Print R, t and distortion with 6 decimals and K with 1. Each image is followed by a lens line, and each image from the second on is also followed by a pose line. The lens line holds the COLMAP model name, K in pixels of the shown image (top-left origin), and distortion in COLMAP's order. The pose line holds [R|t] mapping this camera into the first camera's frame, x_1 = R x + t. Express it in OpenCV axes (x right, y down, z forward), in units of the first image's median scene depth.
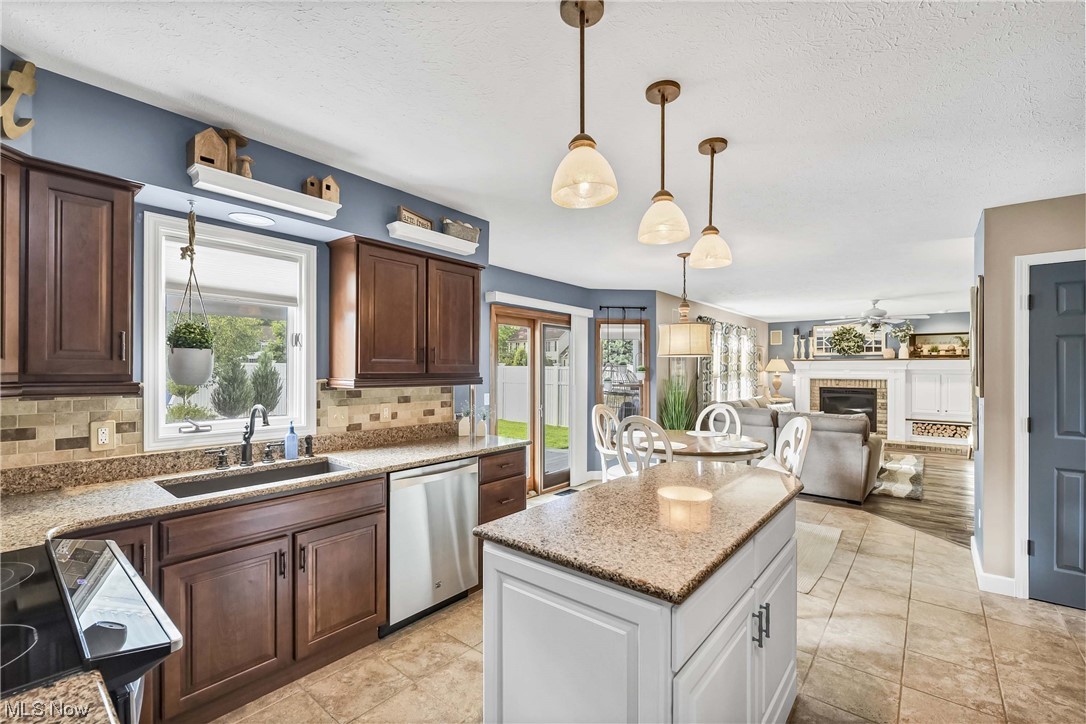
lens RADIAL K [[461.9, 0, 552.2], [0, 461.9, 369.2], [0, 0, 1]] dist [0.001798, -0.000266]
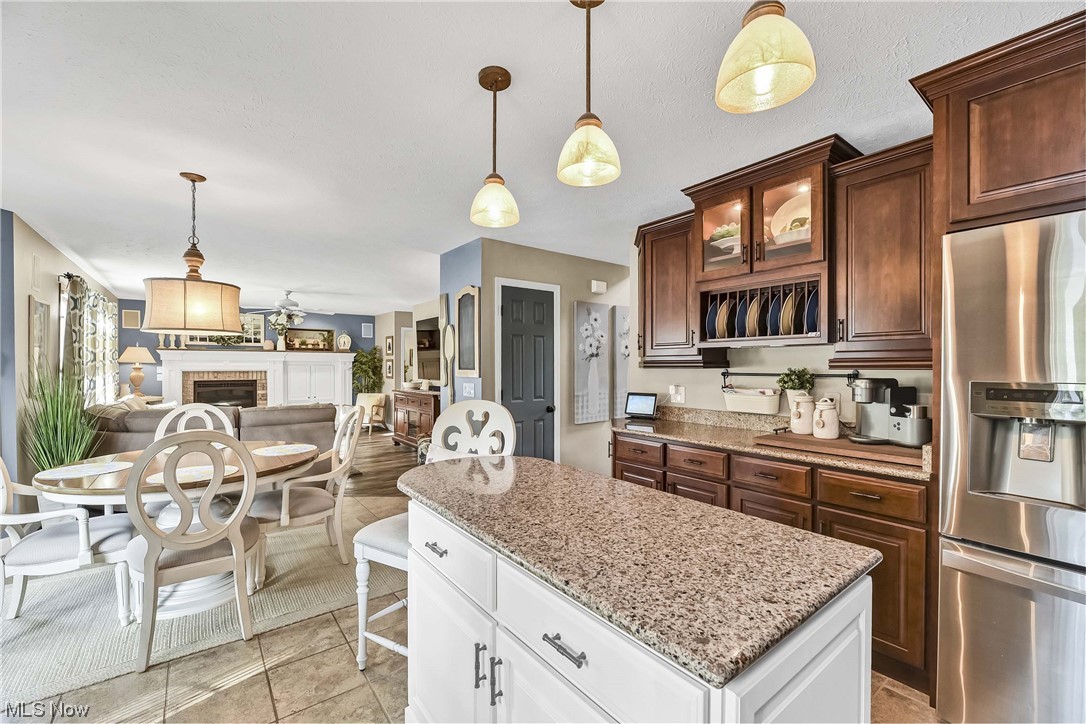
lens RADIAL K [[453.4, 0, 538.1], [0, 453.4, 365.7], [0, 0, 1]] dist [-0.002397, 0.000439]
pose [[0.232130, -0.002609, 0.972681, -0.110035], [-0.000754, 0.999996, 0.002862, 0.008044], [-0.972684, -0.001397, 0.232127, 0.185838]]
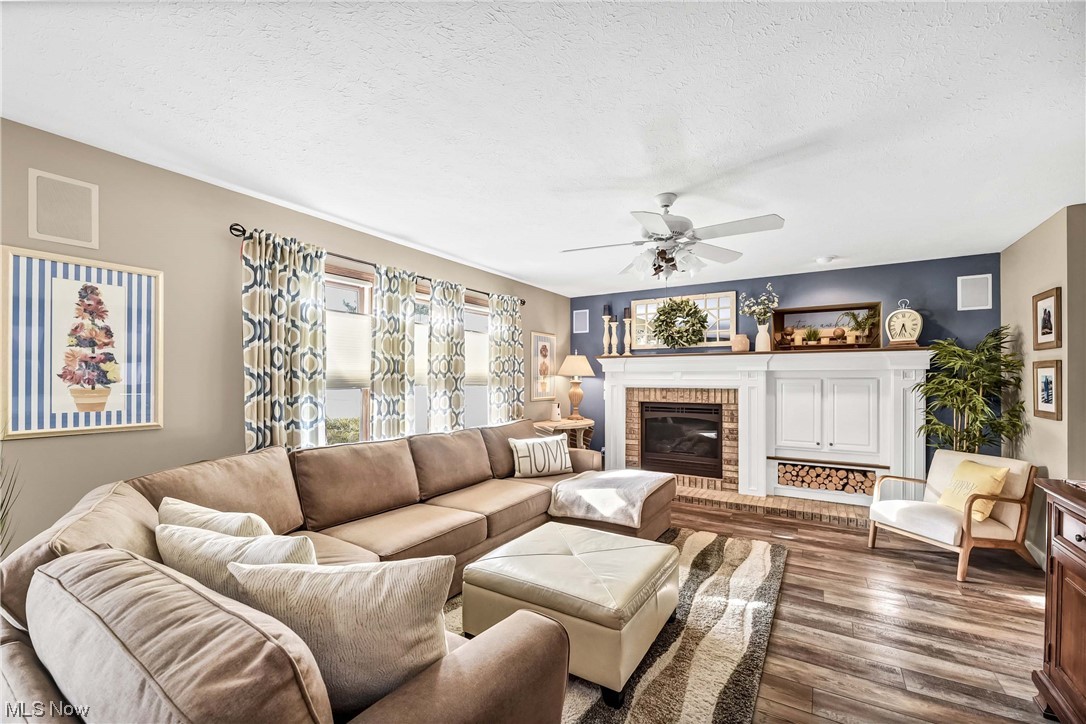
lens RADIAL K [[453.4, 0, 533.8], [0, 453.4, 378.1], [0, 0, 1]] dist [-0.002397, 0.000439]
pose [[0.993151, -0.002304, 0.116815, 0.406751], [0.002400, 0.999997, -0.000683, 0.009146], [-0.116813, 0.000959, 0.993153, 0.469477]]
